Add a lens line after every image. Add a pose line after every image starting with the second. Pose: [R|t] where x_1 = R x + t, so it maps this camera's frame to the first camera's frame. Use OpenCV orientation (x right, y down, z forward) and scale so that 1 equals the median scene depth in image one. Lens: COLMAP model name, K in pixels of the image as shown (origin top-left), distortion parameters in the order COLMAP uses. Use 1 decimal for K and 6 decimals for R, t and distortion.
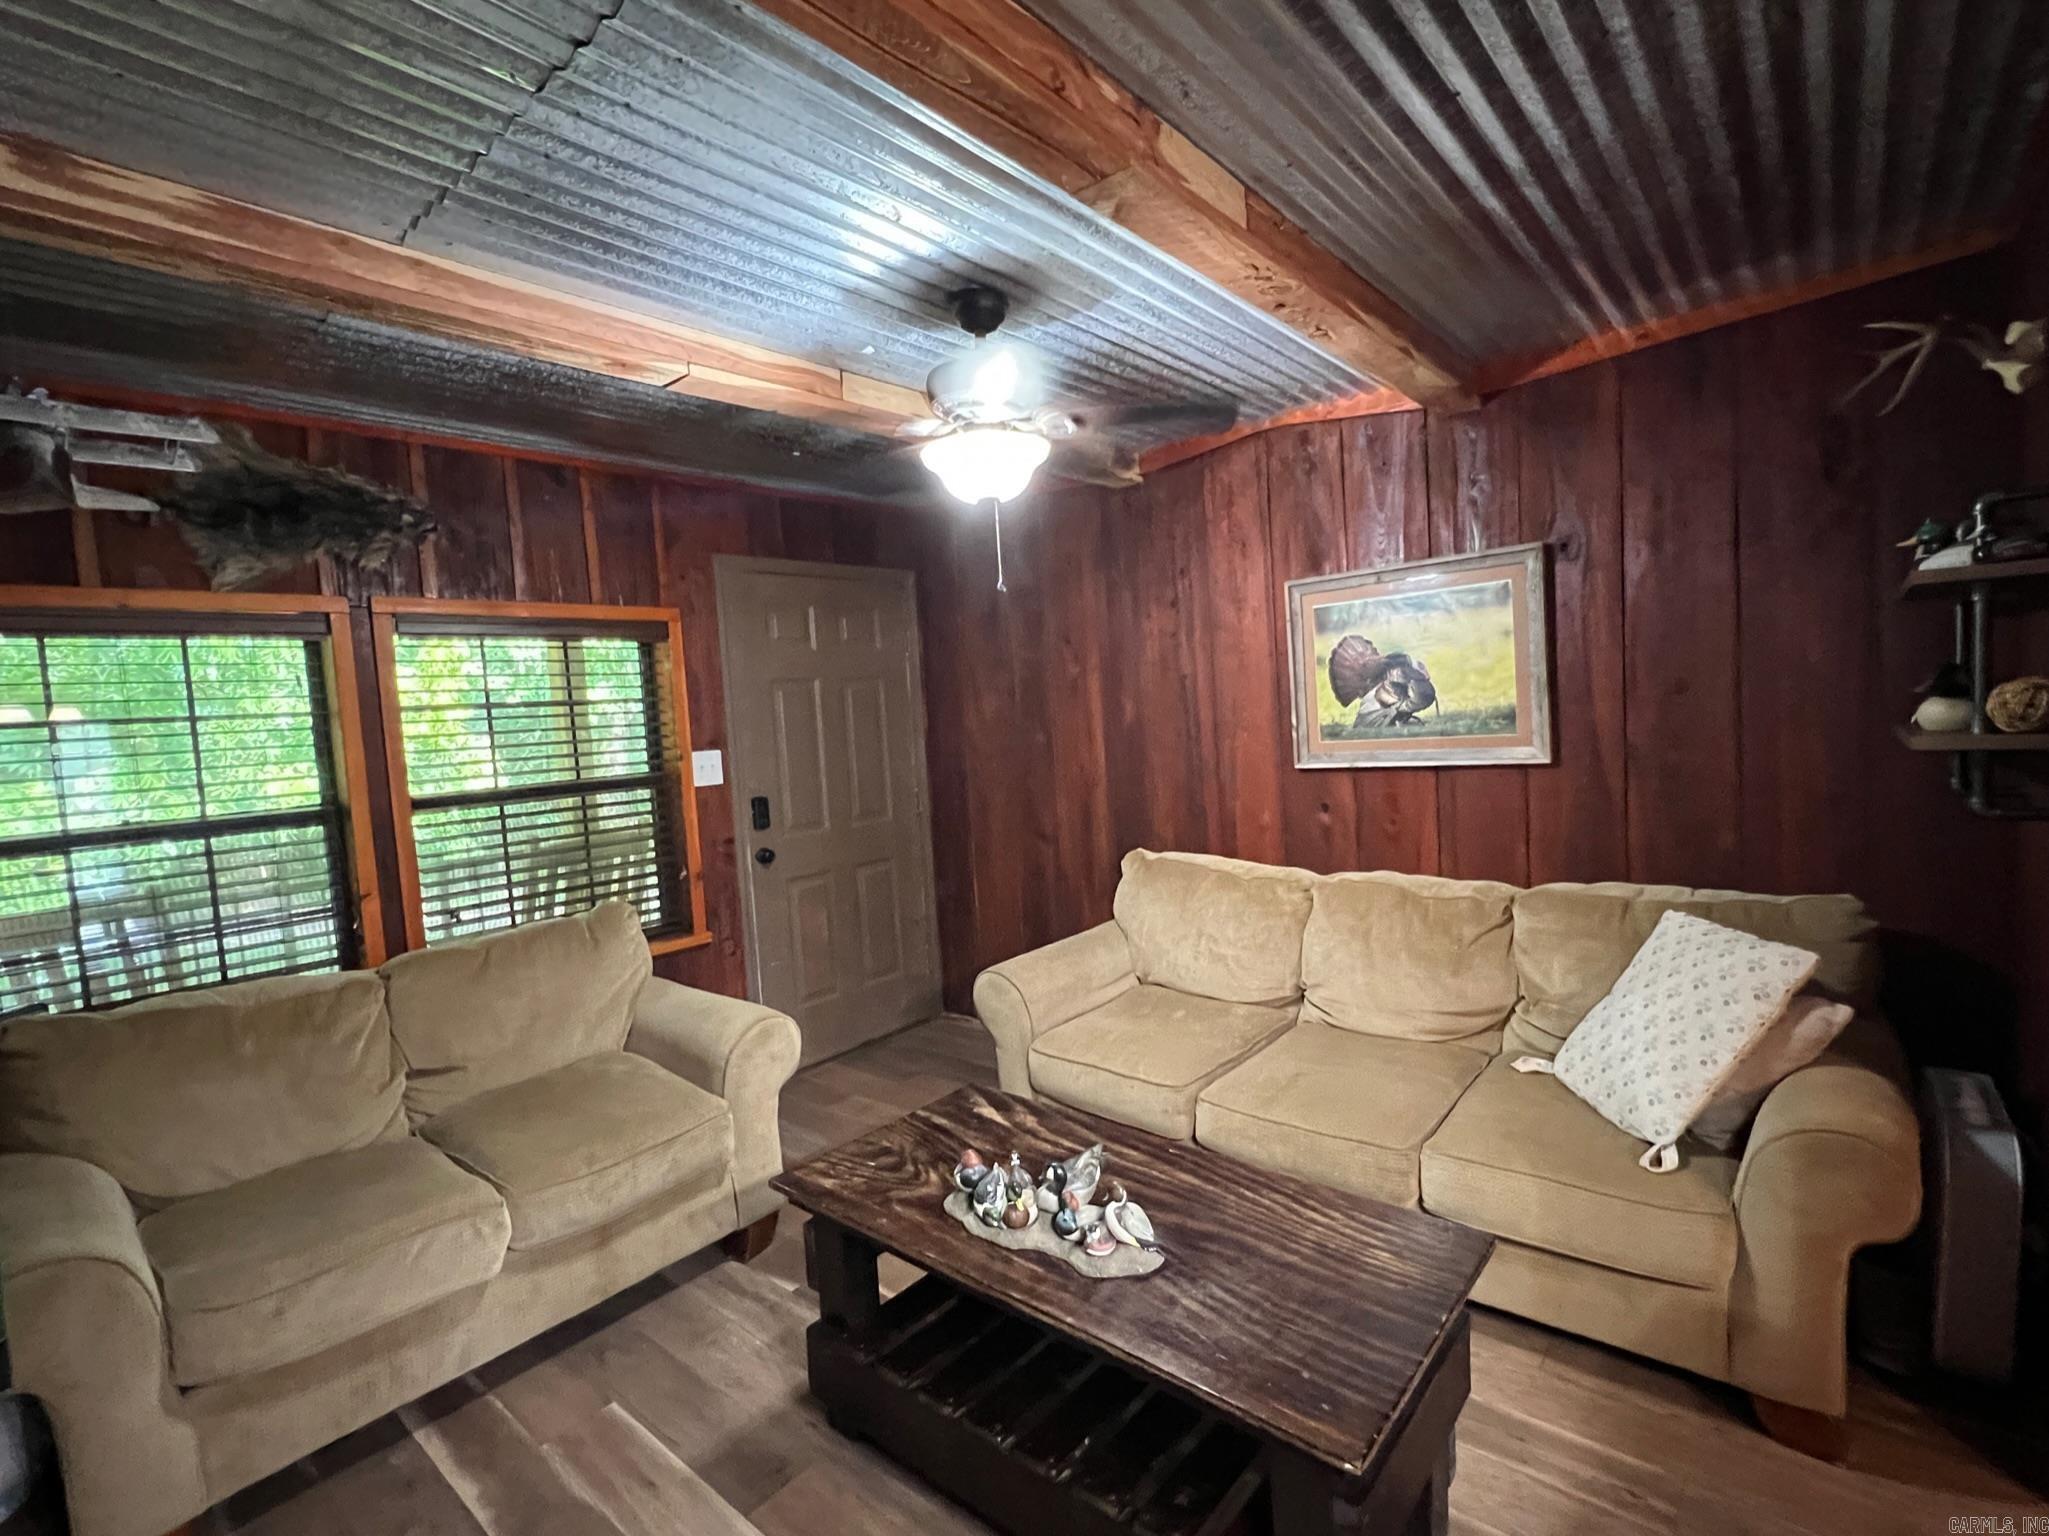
lens RADIAL K [[959.2, 0, 1020.1], [0, 959.2, 772.8], [0, 0, 1]] dist [-0.001654, 0.002171]
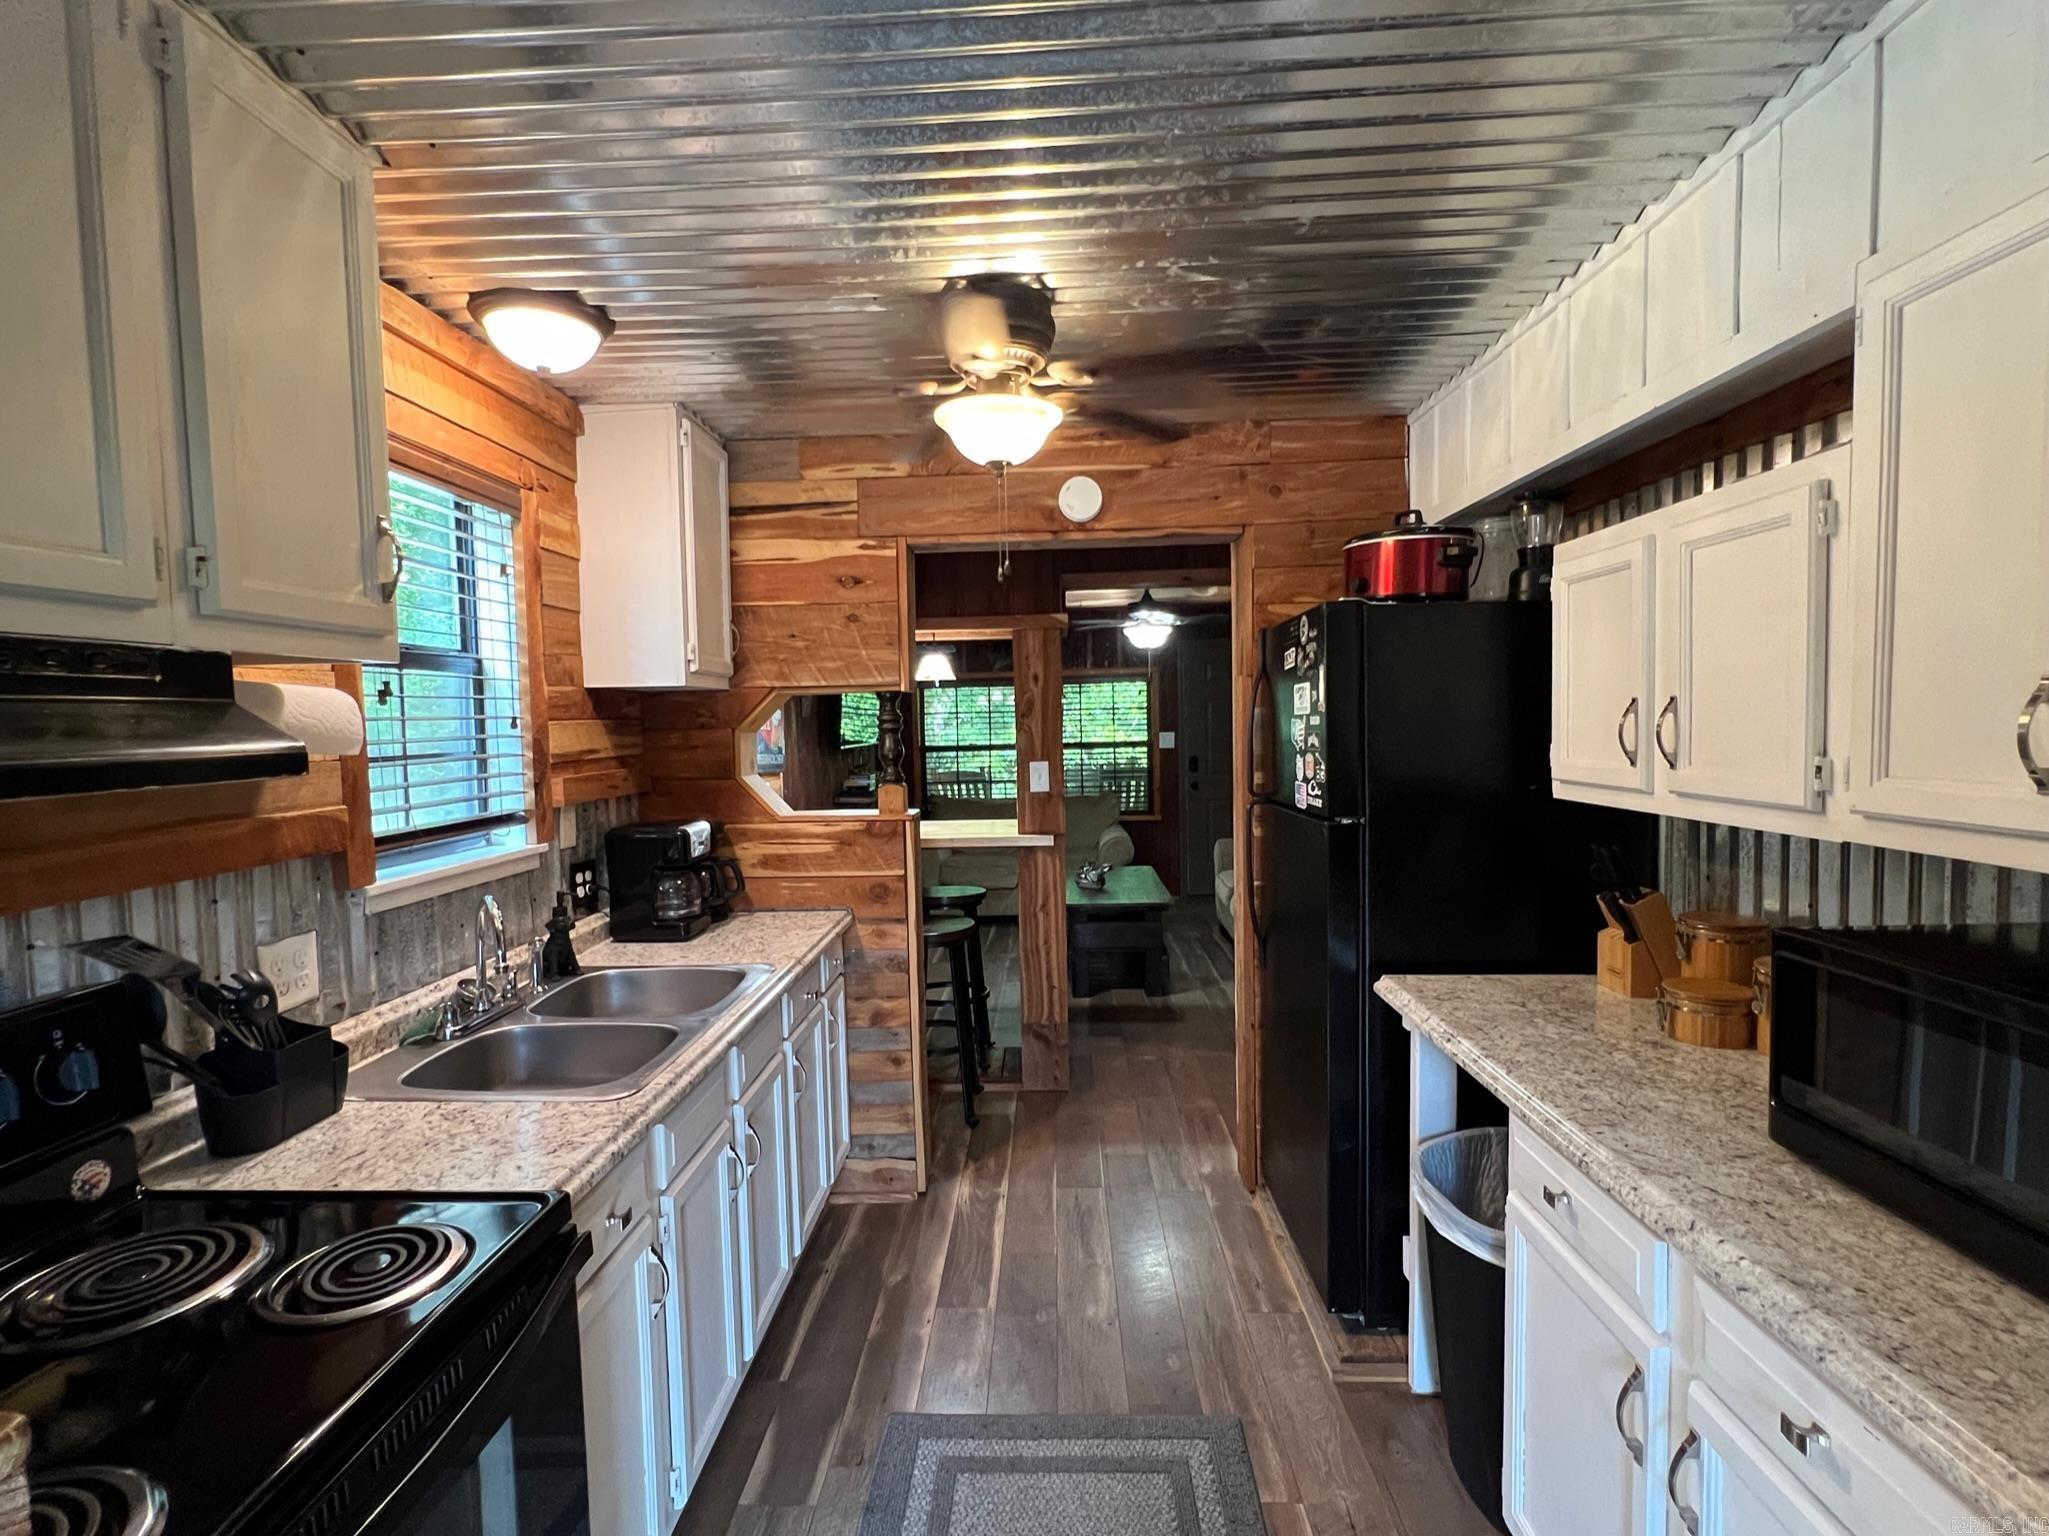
lens RADIAL K [[959.2, 0, 1017.0], [0, 959.2, 771.6], [0, 0, 1]] dist [-0.001654, 0.002171]
pose [[0.618577, 0.091377, -0.780393, 1.578013], [-0.070008, 0.995674, 0.061093, -0.058815], [0.782599, 0.016843, 0.622298, -0.823481]]
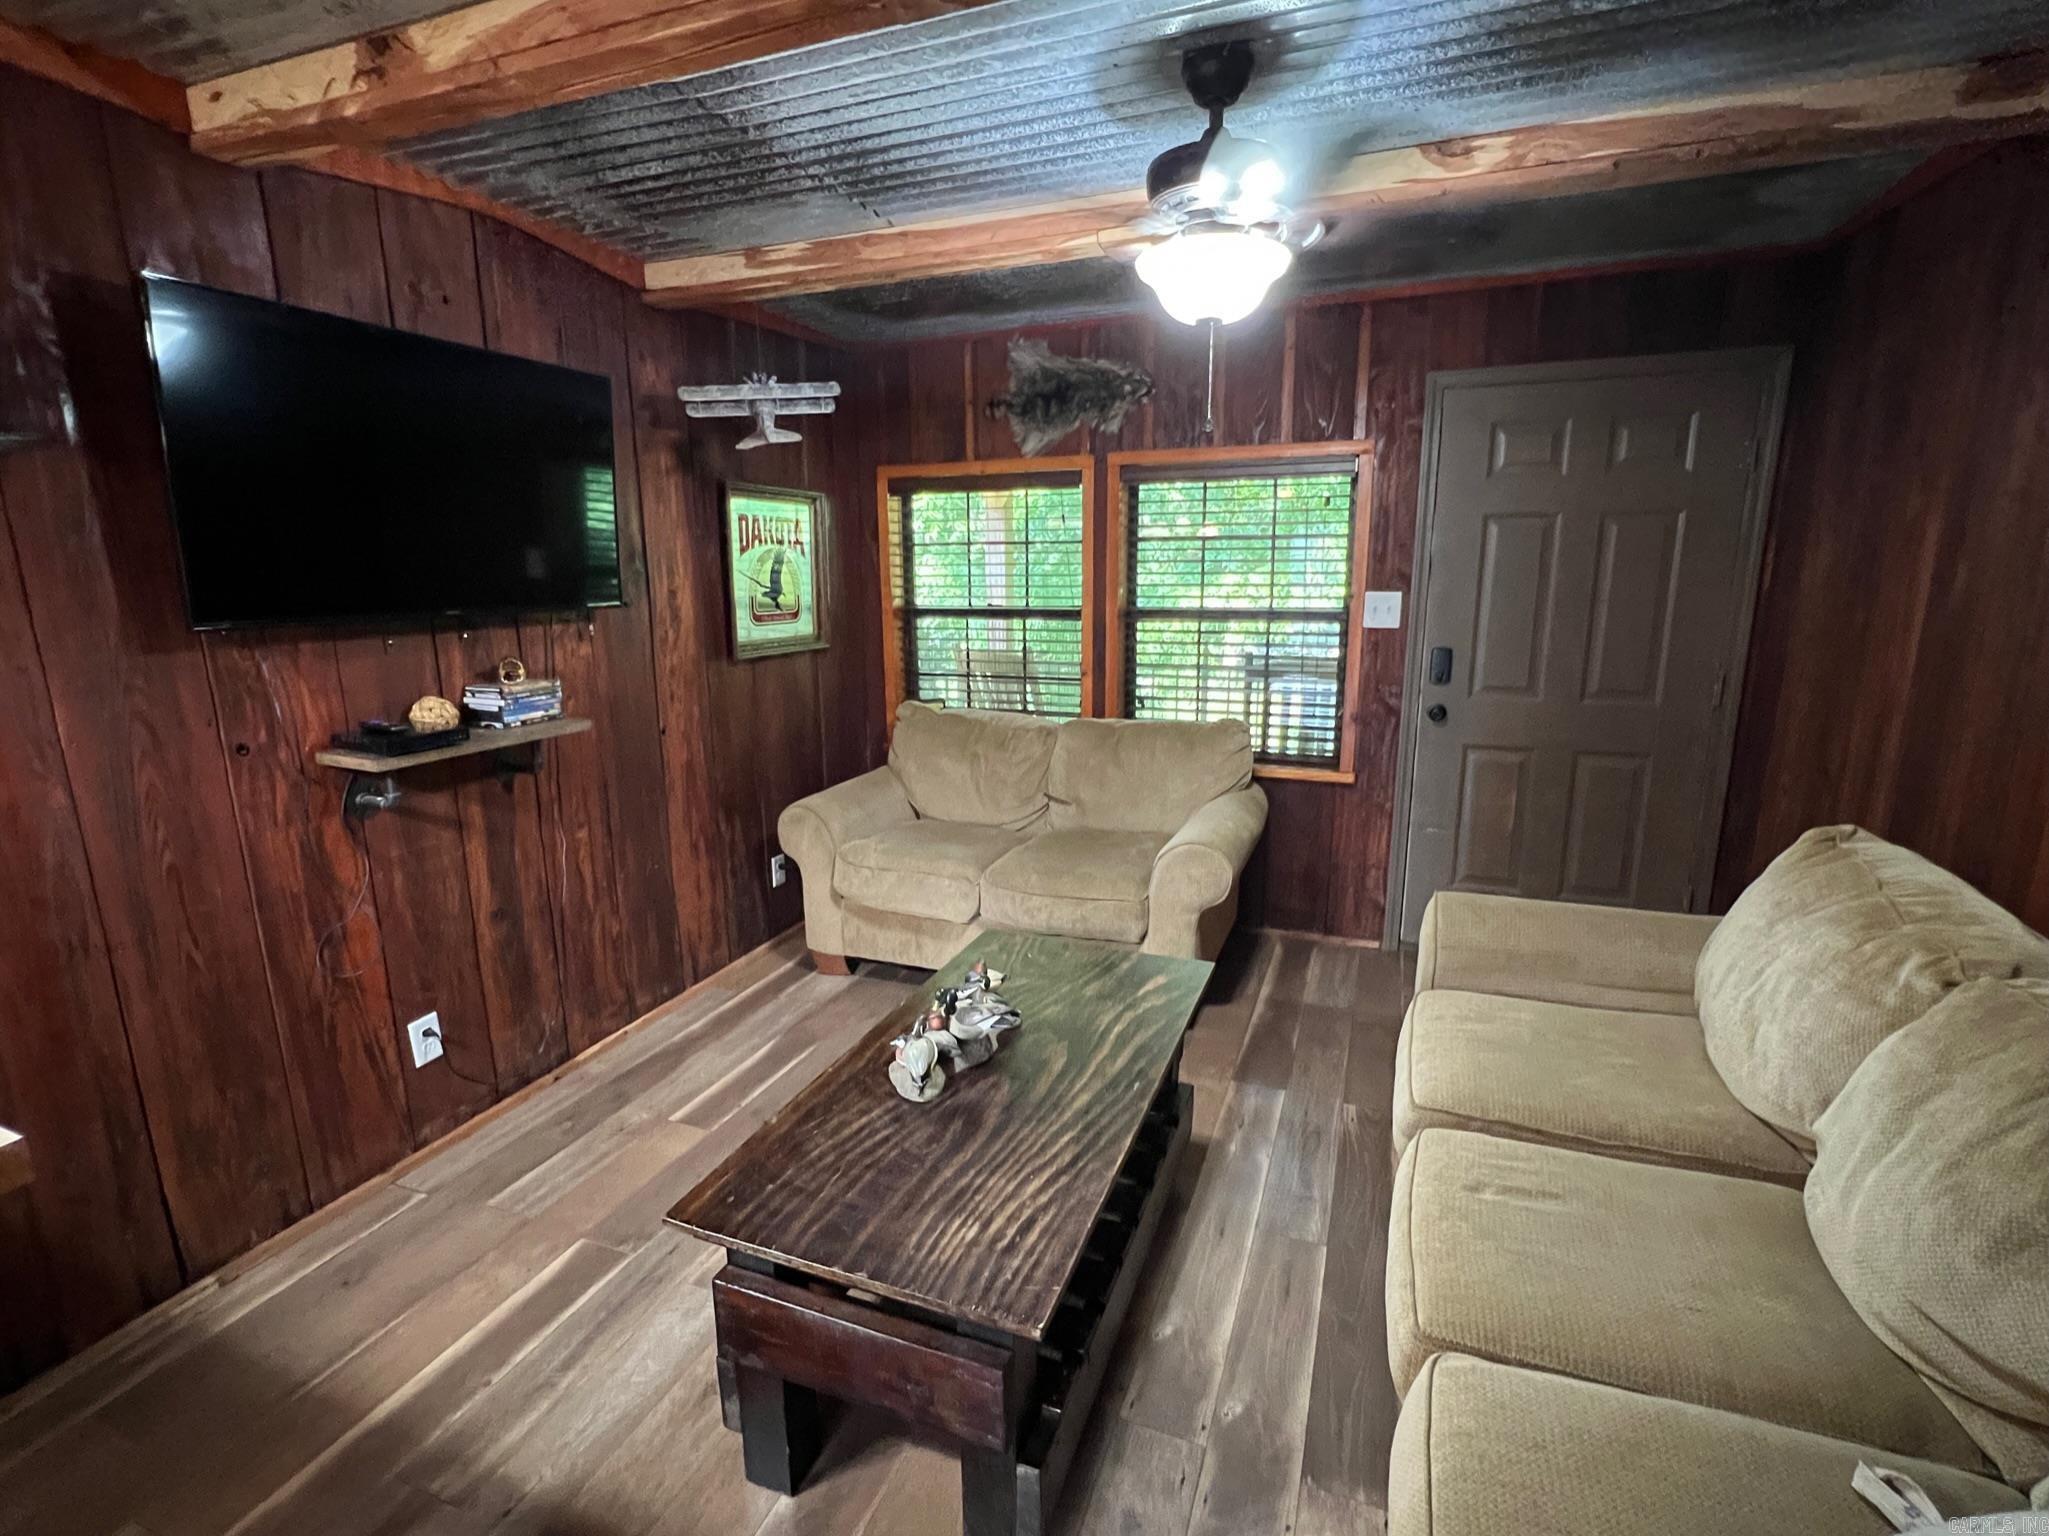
lens RADIAL K [[959.2, 0, 1026.1], [0, 959.2, 774.8], [0, 0, 1]] dist [-0.001654, 0.002171]
pose [[0.330652, 0.259875, -0.907267, 0.654590], [-0.077685, 0.965573, 0.248263, -0.077336], [0.940550, -0.011608, 0.339457, 0.452760]]
